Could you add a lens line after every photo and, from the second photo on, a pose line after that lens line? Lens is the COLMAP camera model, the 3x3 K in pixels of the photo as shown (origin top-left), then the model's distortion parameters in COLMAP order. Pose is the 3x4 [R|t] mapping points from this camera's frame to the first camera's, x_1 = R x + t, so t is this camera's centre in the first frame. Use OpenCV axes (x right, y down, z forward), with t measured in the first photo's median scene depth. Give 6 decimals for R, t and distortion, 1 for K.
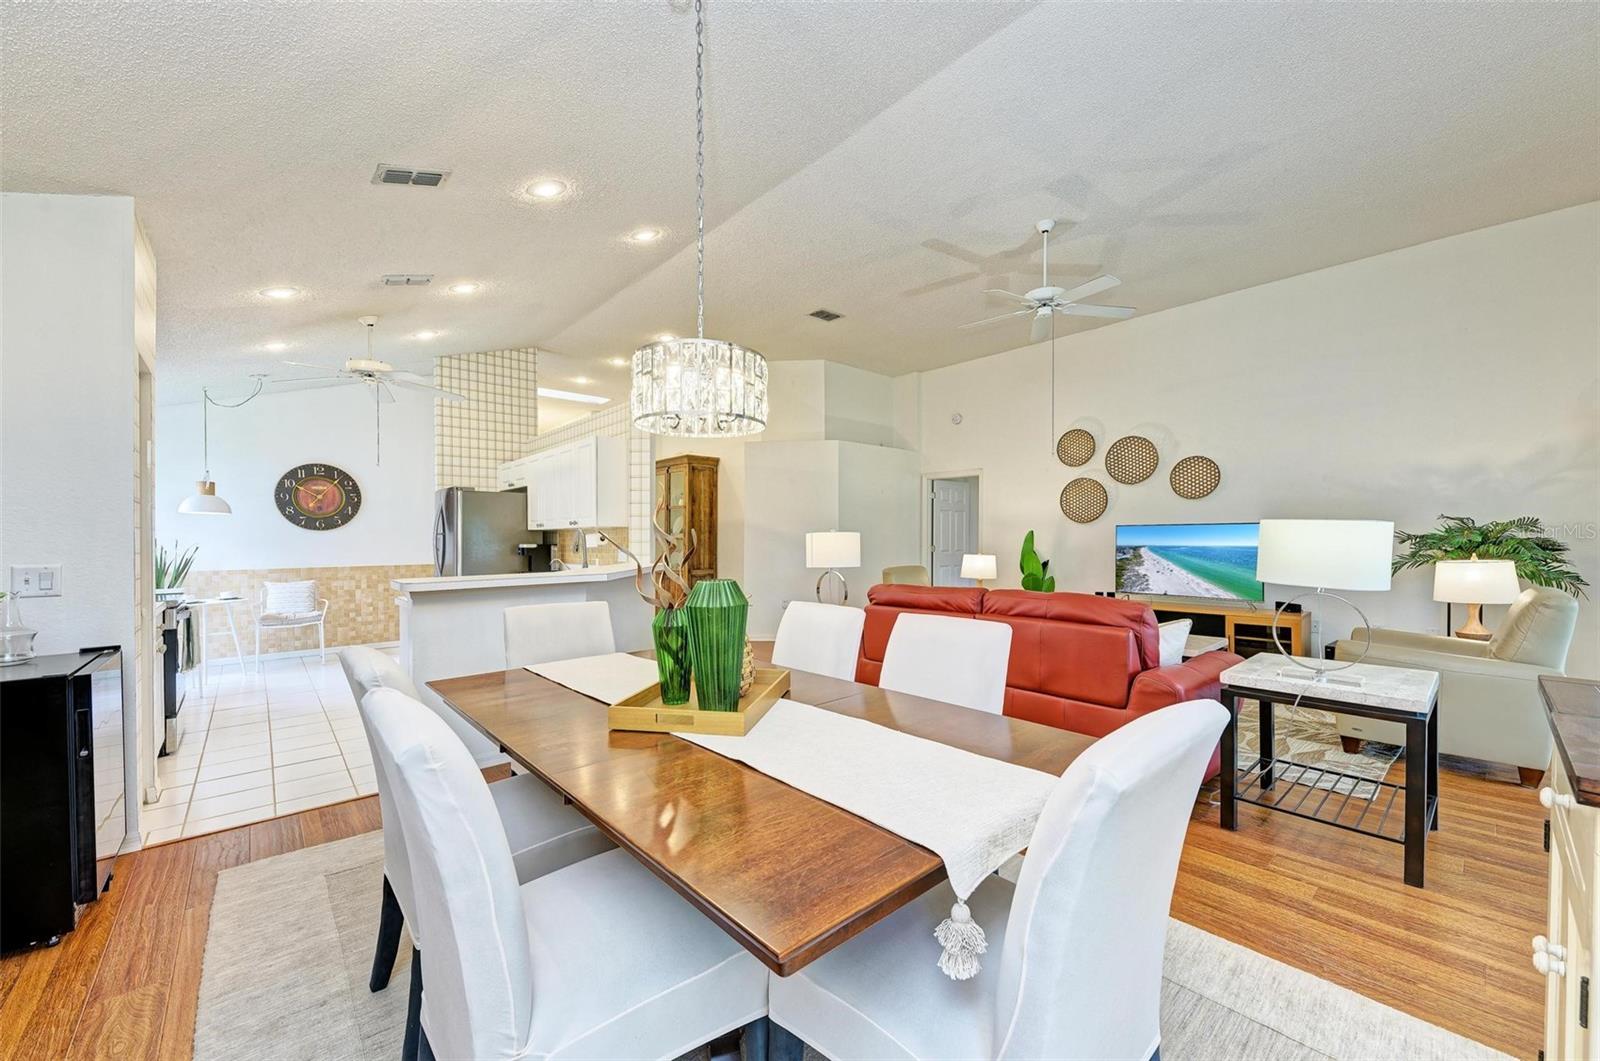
lens RADIAL K [[607.2, 0, 812.6], [0, 607.2, 534.3], [0, 0, 1]] dist [0.010542, -0.003398]
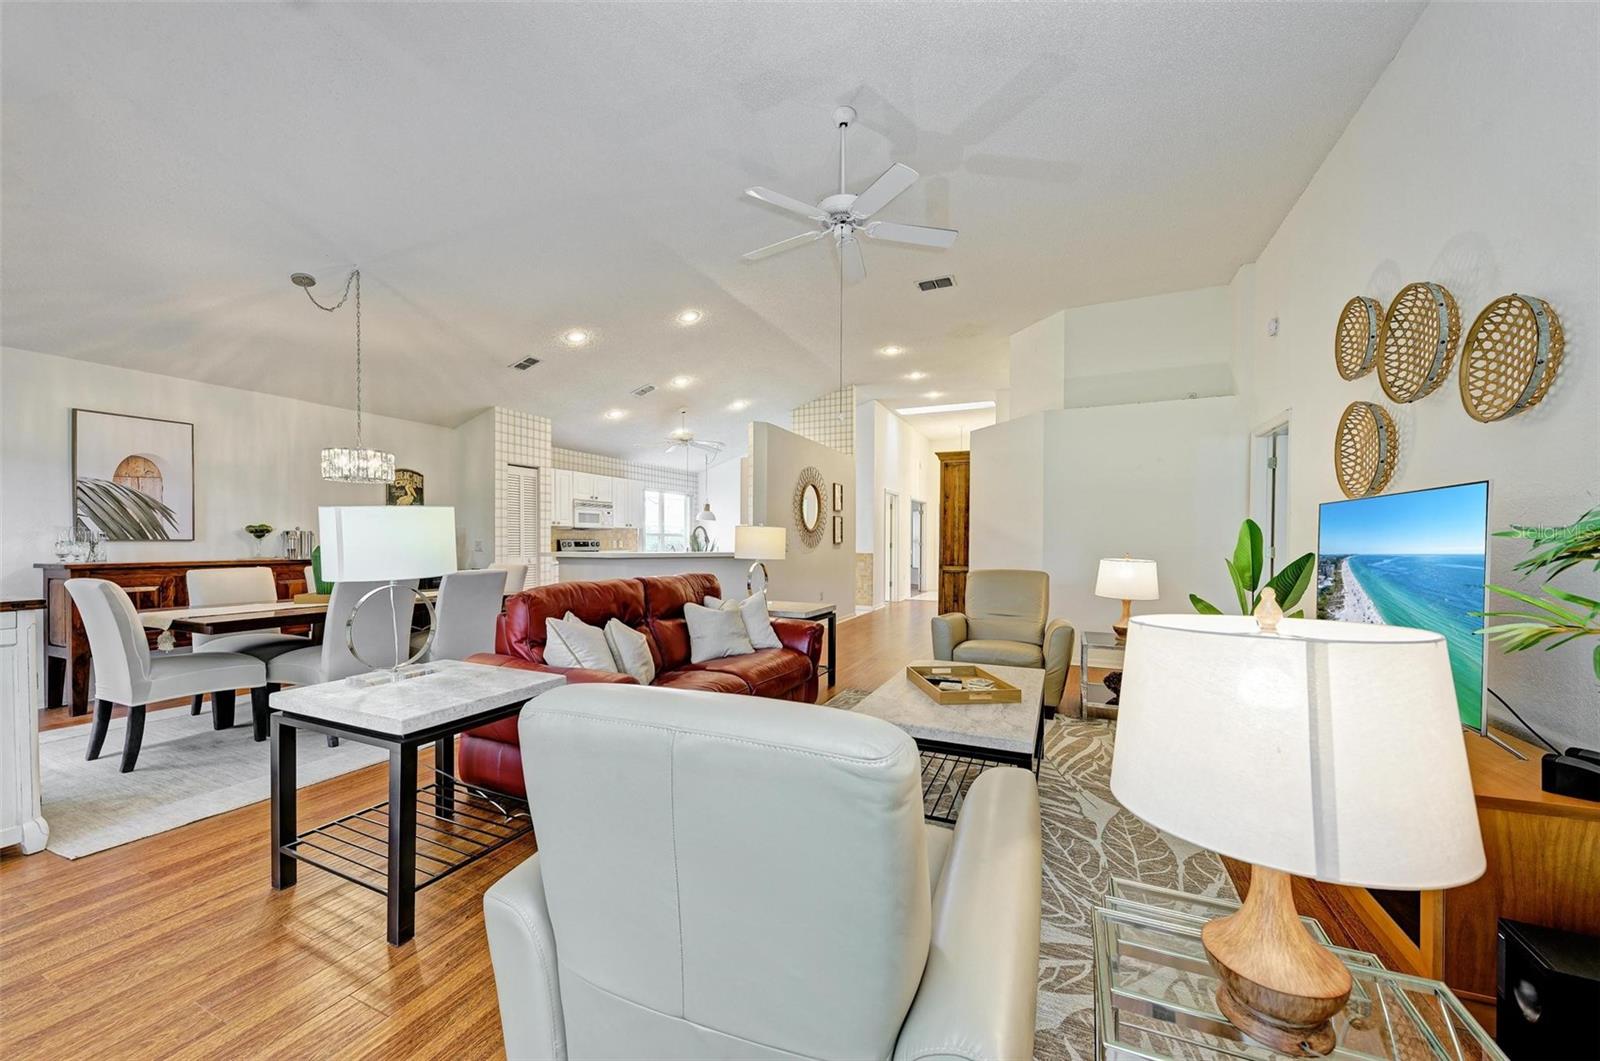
lens RADIAL K [[594.5, 0, 799.3], [0, 594.5, 540.5], [0, 0, 1]] dist [0.013430, -0.003383]
pose [[0.397862, 0.009022, -0.917401, 0.715497], [-0.000094, 0.999952, 0.009793, 0.008099], [0.917445, -0.003810, 0.397843, 0.447559]]
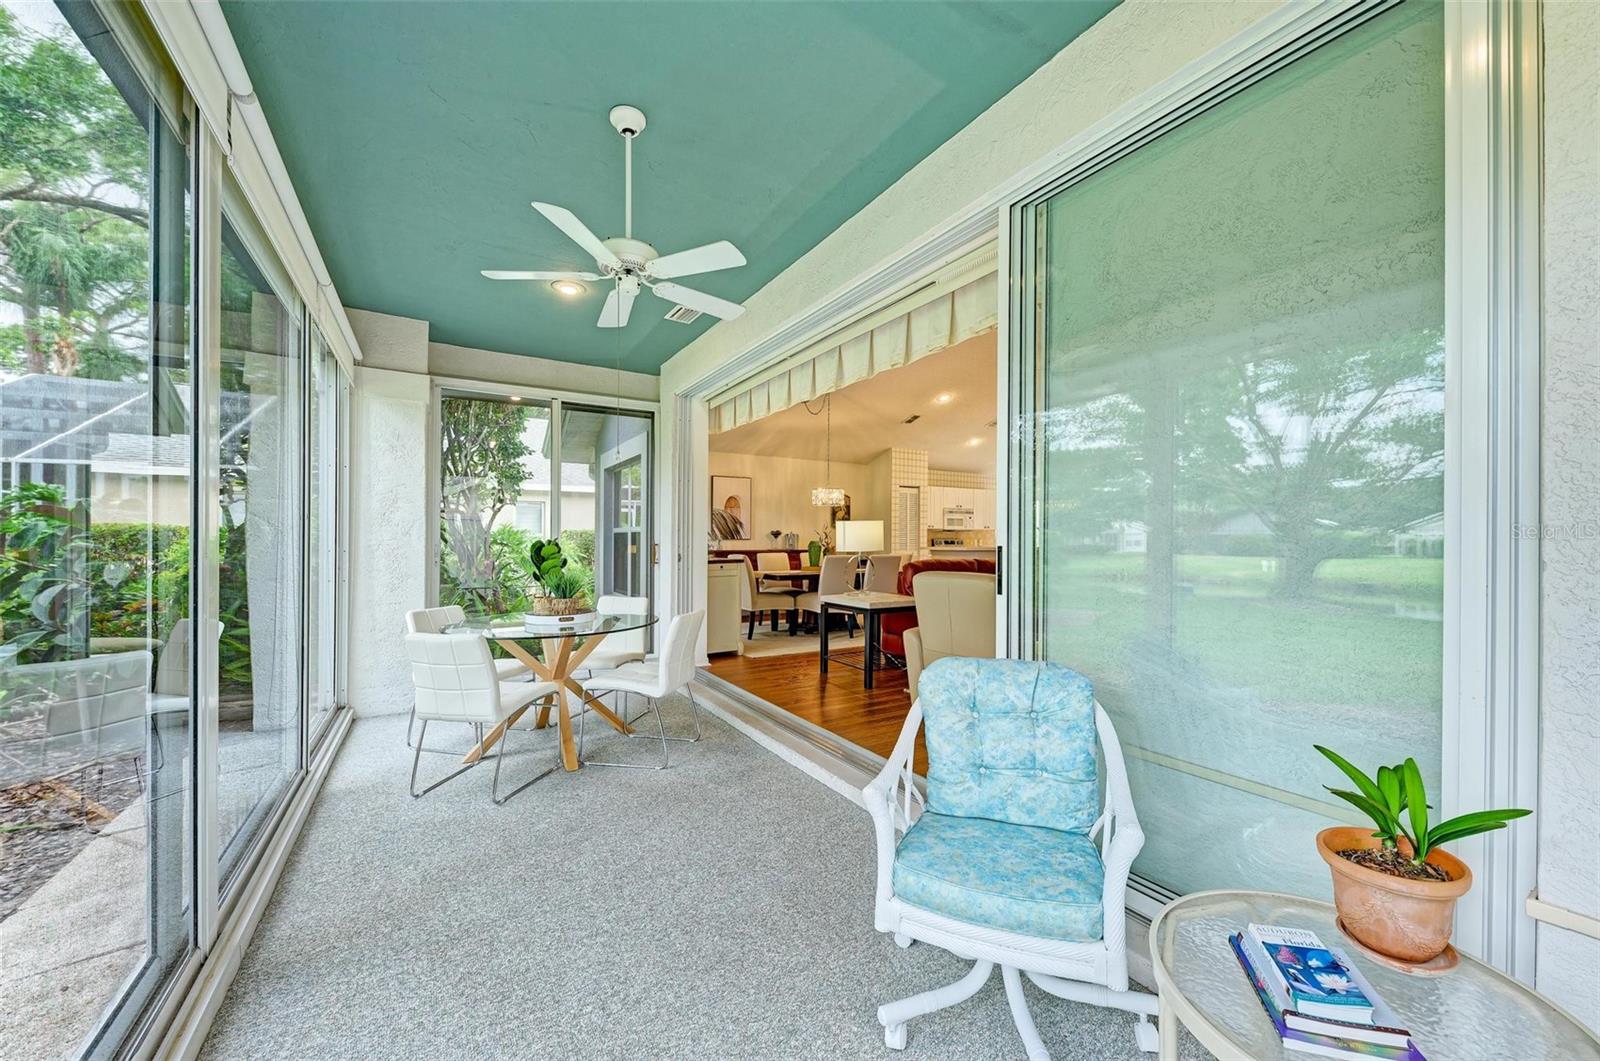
lens RADIAL K [[607.2, 0, 809.2], [0, 607.2, 544.3], [0, 0, 1]] dist [0.010542, -0.003398]
pose [[-0.183366, 0.011754, -0.982975, 1.115374], [0.005900, 0.999924, 0.010856, 0.013410], [0.983027, -0.003809, -0.183421, 0.452095]]
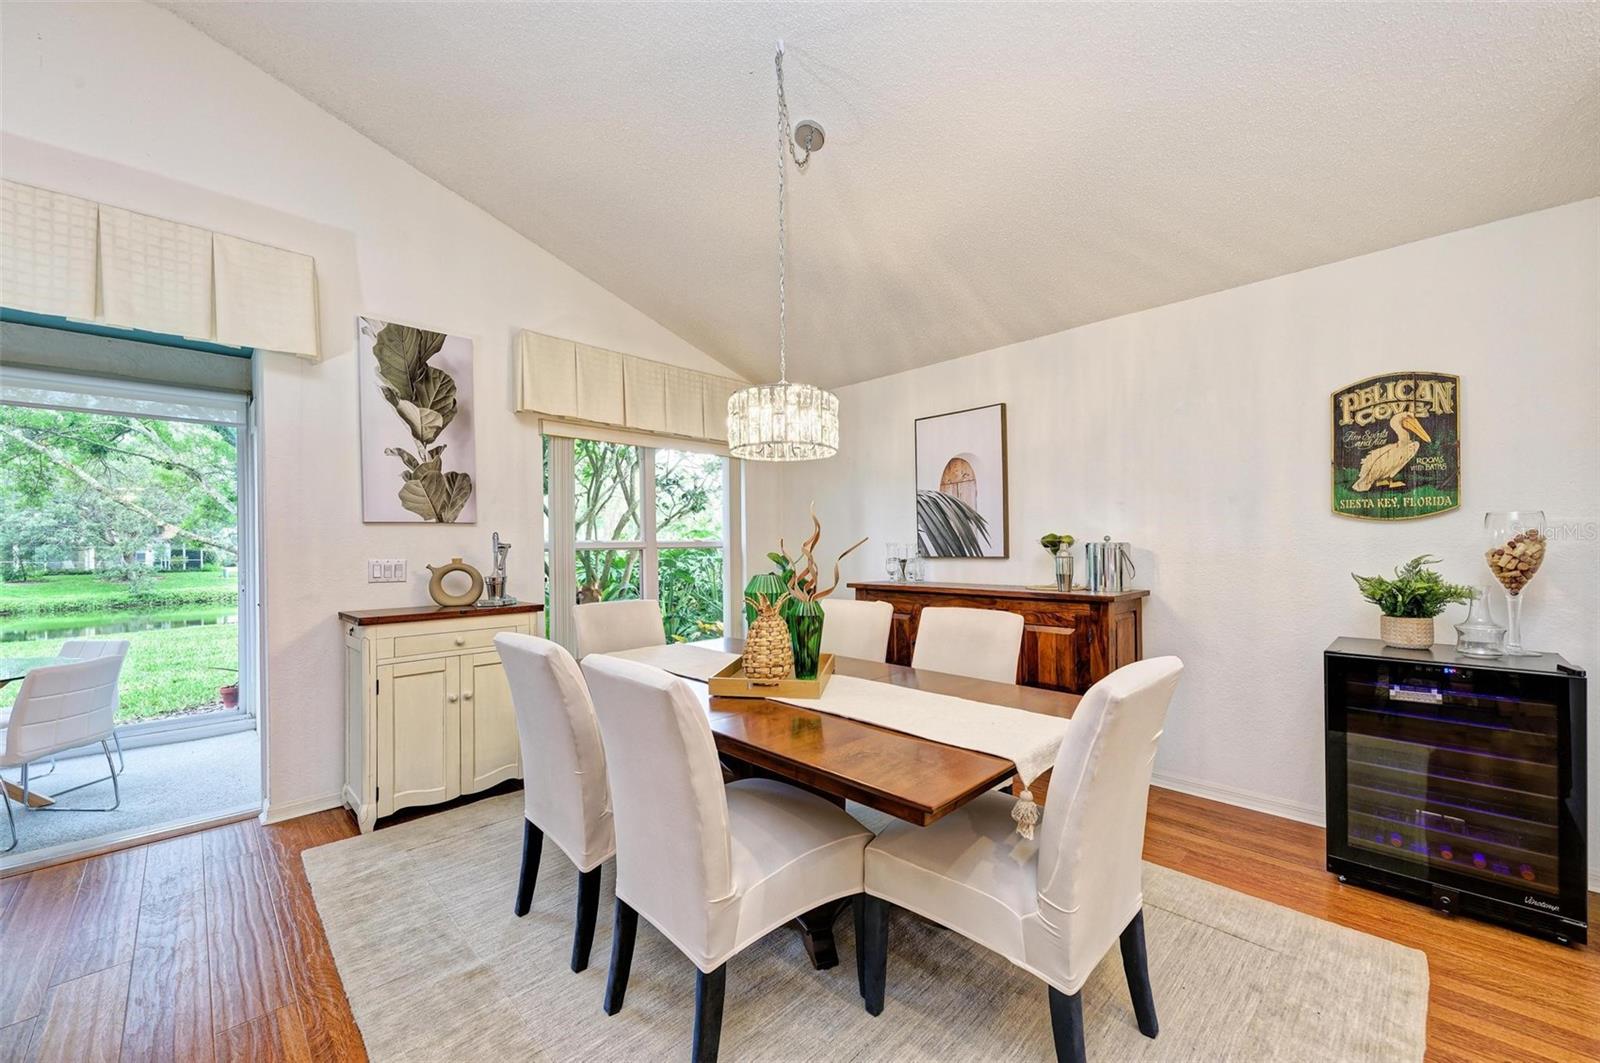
lens RADIAL K [[607.2, 0, 798.8], [0, 607.2, 546.2], [0, 0, 1]] dist [0.010542, -0.003398]
pose [[-0.998397, 0.017845, -0.053718, -0.044427], [0.018205, 0.999815, -0.006218, 0.004443], [0.053597, -0.007186, -0.998537, 0.609044]]
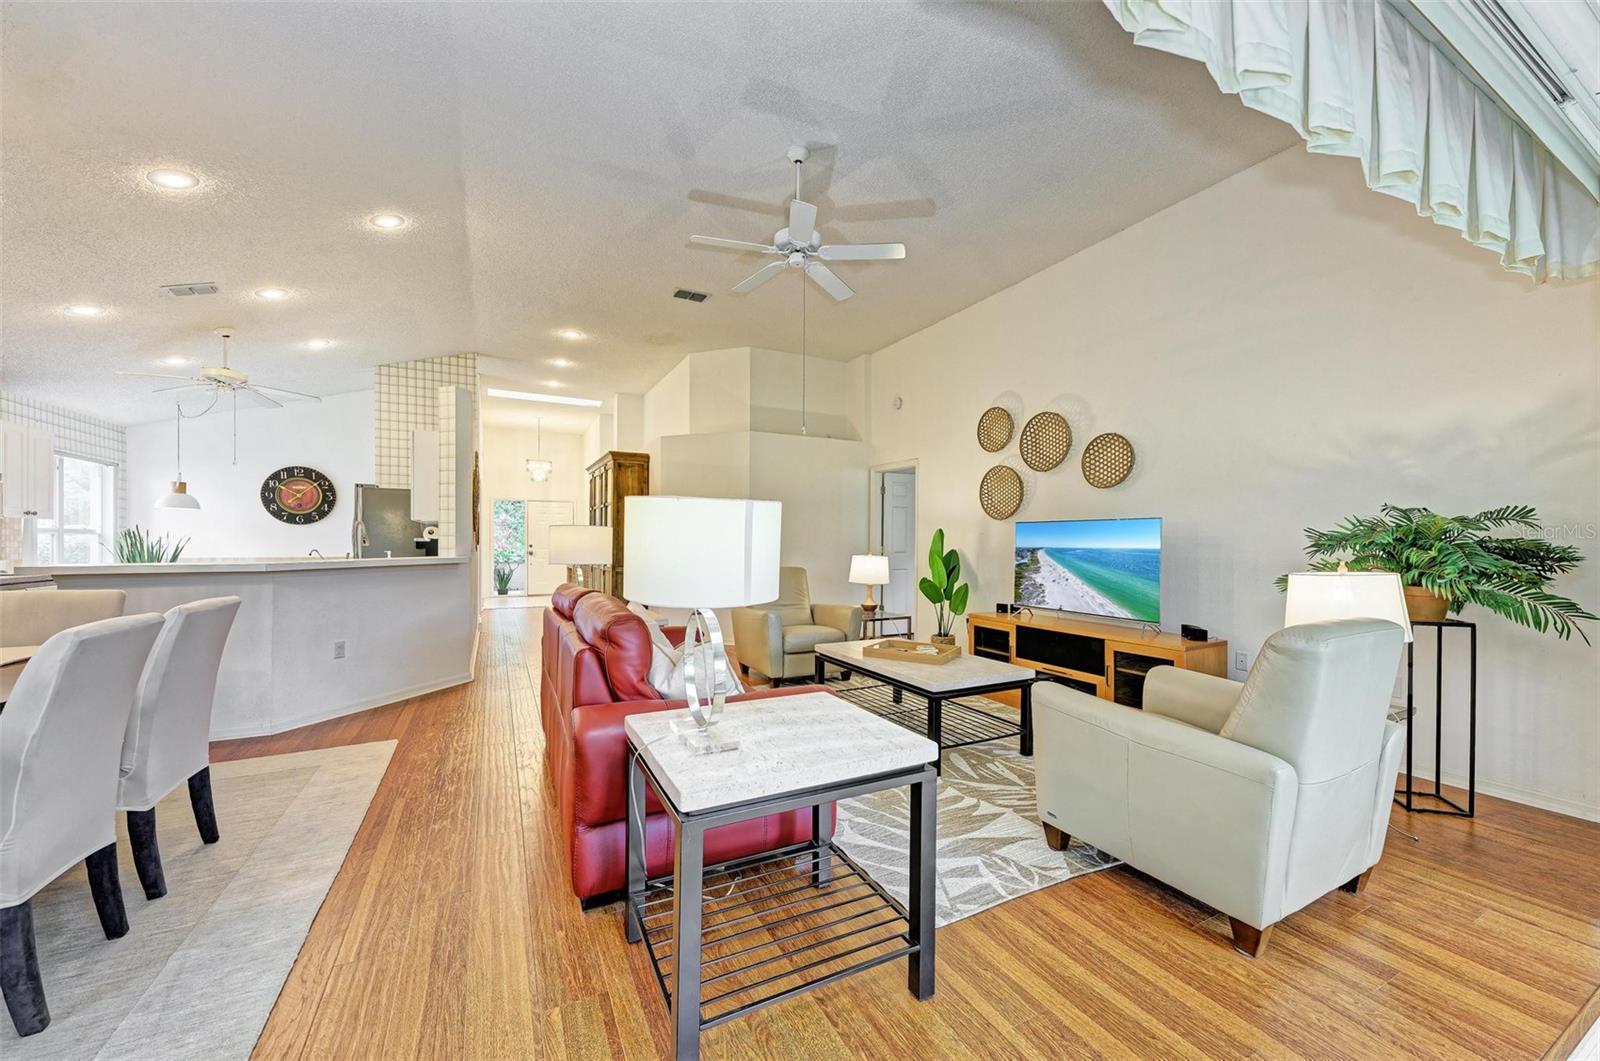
lens RADIAL K [[607.2, 0, 812.4], [0, 607.2, 537.7], [0, 0, 1]] dist [0.010542, -0.003398]
pose [[0.966951, 0.009990, -0.254766, 0.422425], [-0.010055, 0.999949, 0.001045, 0.007013], [0.254763, 0.001551, 0.967002, 0.143928]]
